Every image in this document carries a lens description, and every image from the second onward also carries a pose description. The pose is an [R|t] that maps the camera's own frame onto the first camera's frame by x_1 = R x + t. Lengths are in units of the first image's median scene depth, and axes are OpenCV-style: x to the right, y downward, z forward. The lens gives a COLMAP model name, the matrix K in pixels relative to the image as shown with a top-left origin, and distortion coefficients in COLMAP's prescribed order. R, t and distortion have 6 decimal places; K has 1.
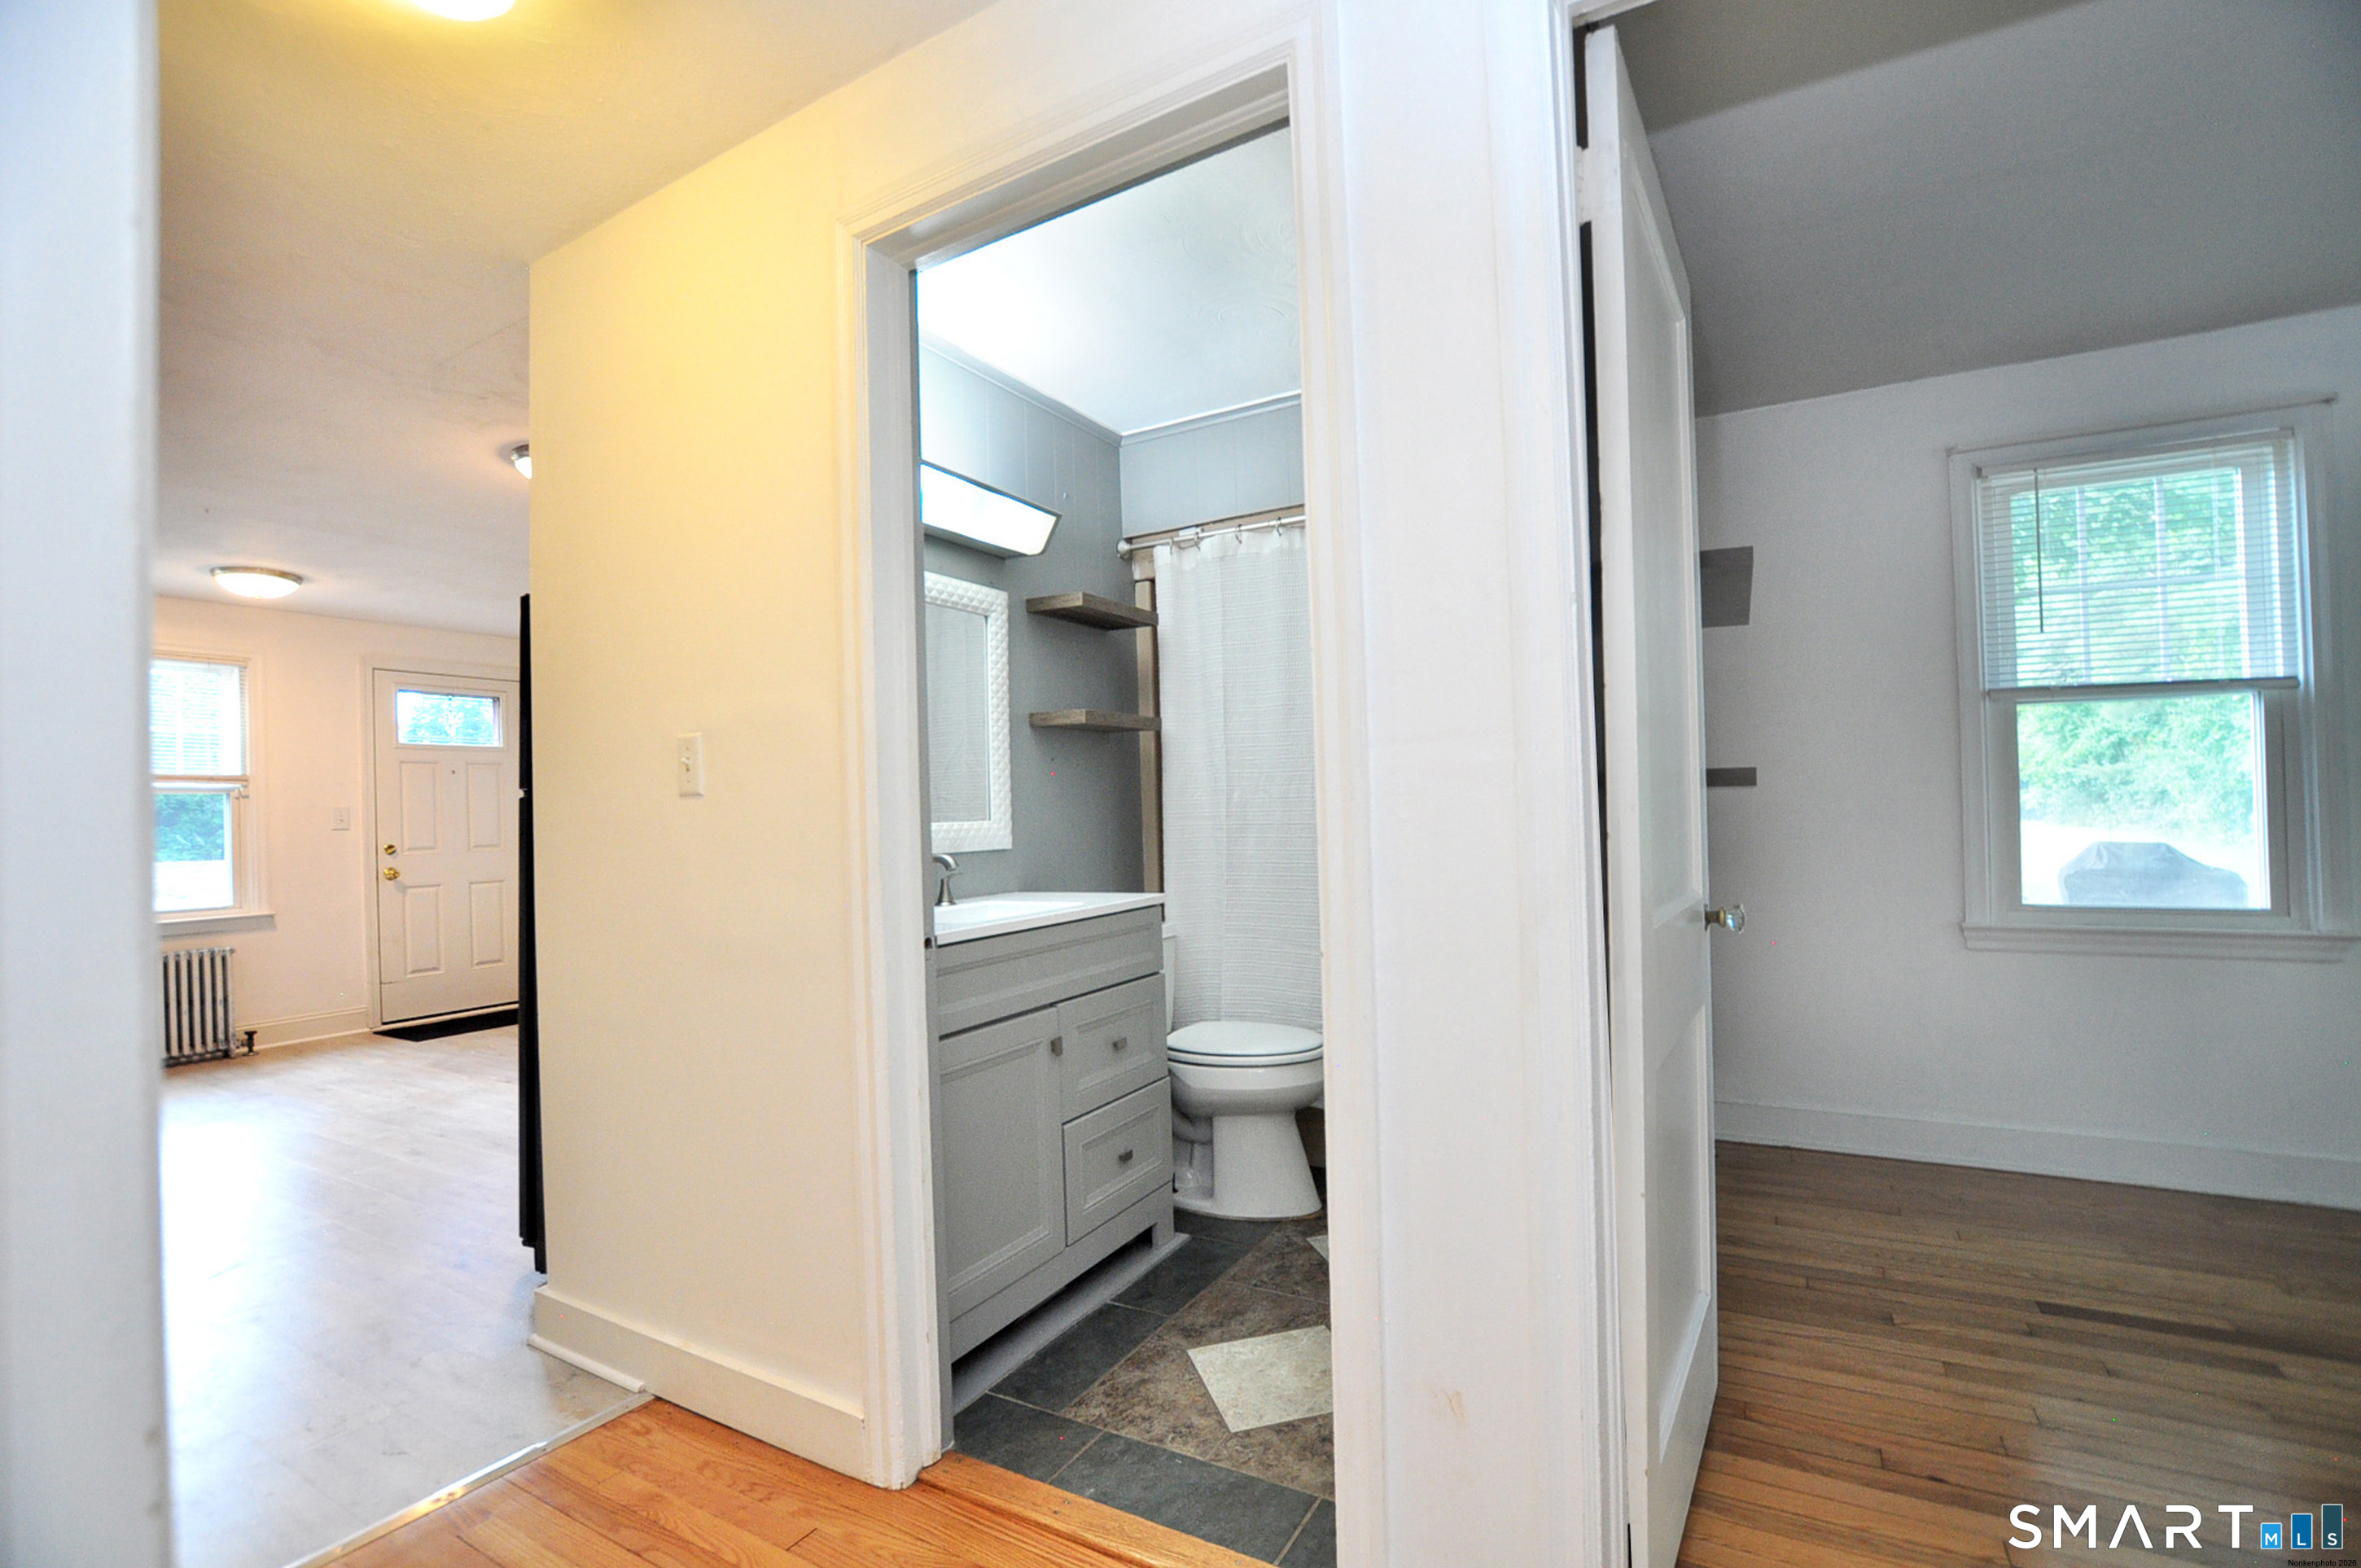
lens RADIAL K [[1010.3, 0, 1194.3], [0, 1010.3, 808.1], [0, 0, 1]] dist [-0.024979, -0.000049]
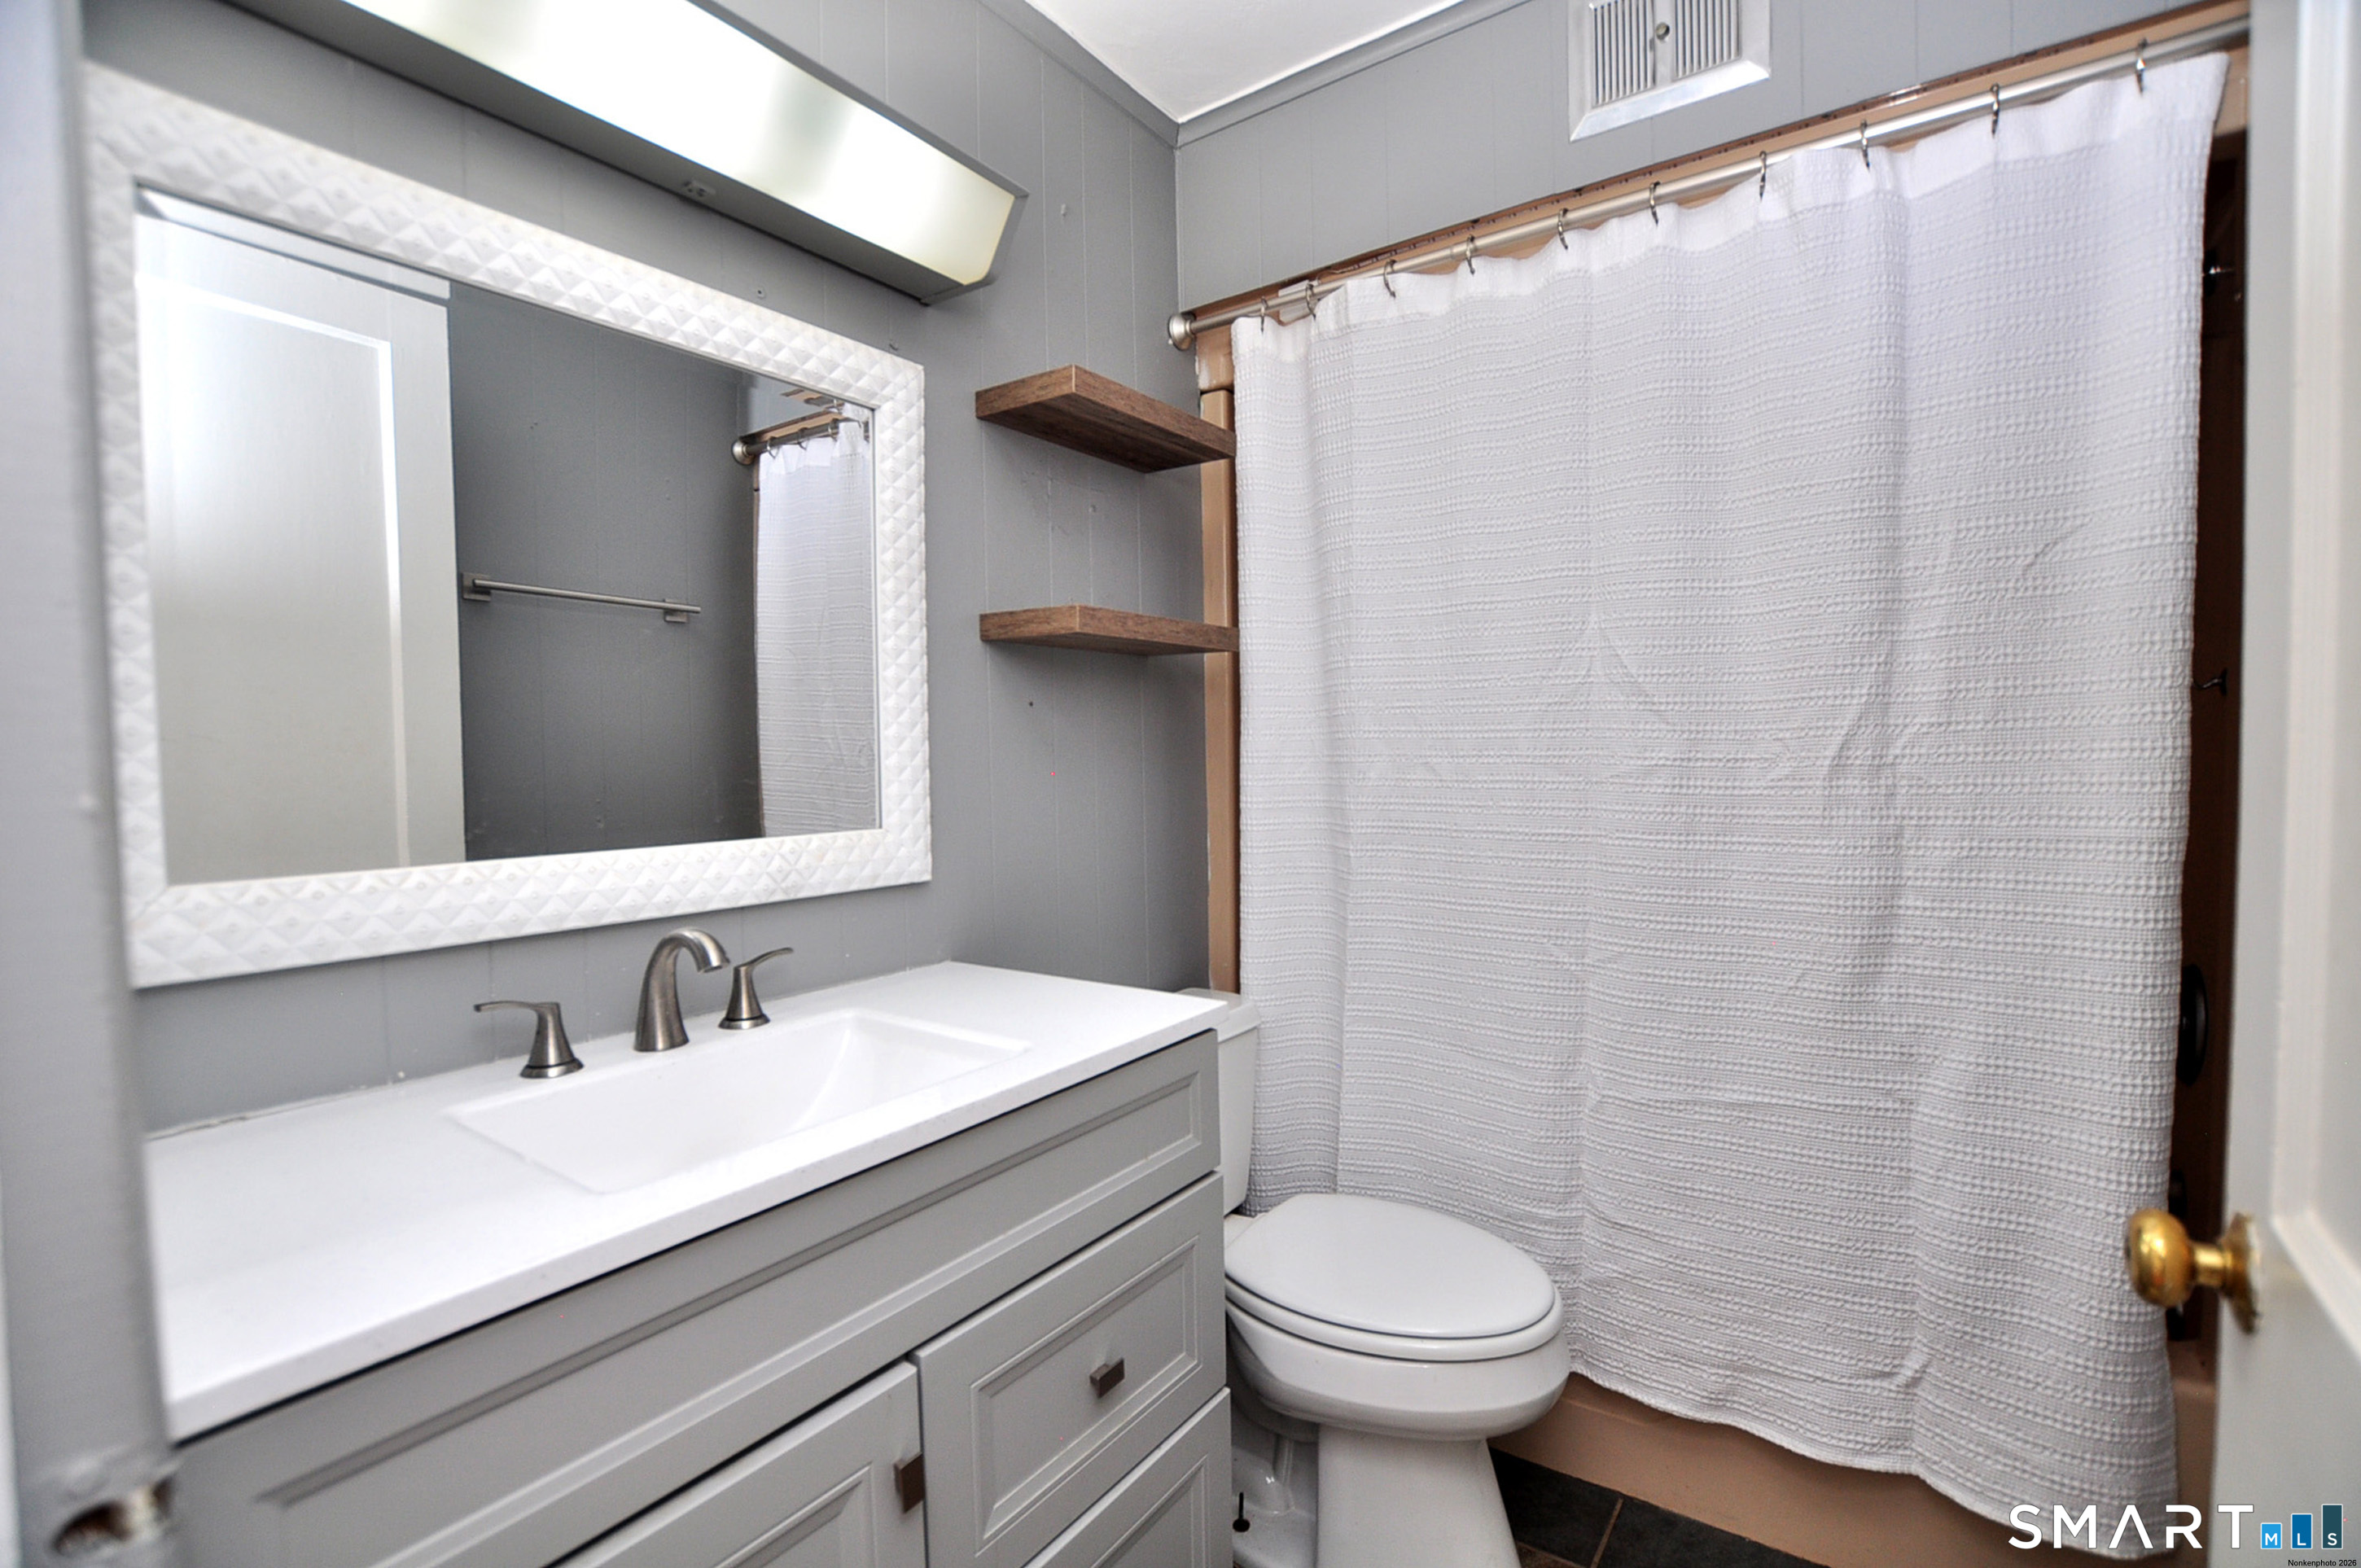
lens RADIAL K [[1039.9, 0, 1181.1], [0, 1039.9, 801.8], [0, 0, 1]] dist [-0.032039, 0.000331]
pose [[0.993716, 0.019780, -0.110174, -0.000025], [-0.013215, 0.998111, 0.059995, -0.030082], [0.111152, -0.058162, 0.992100, 0.464016]]
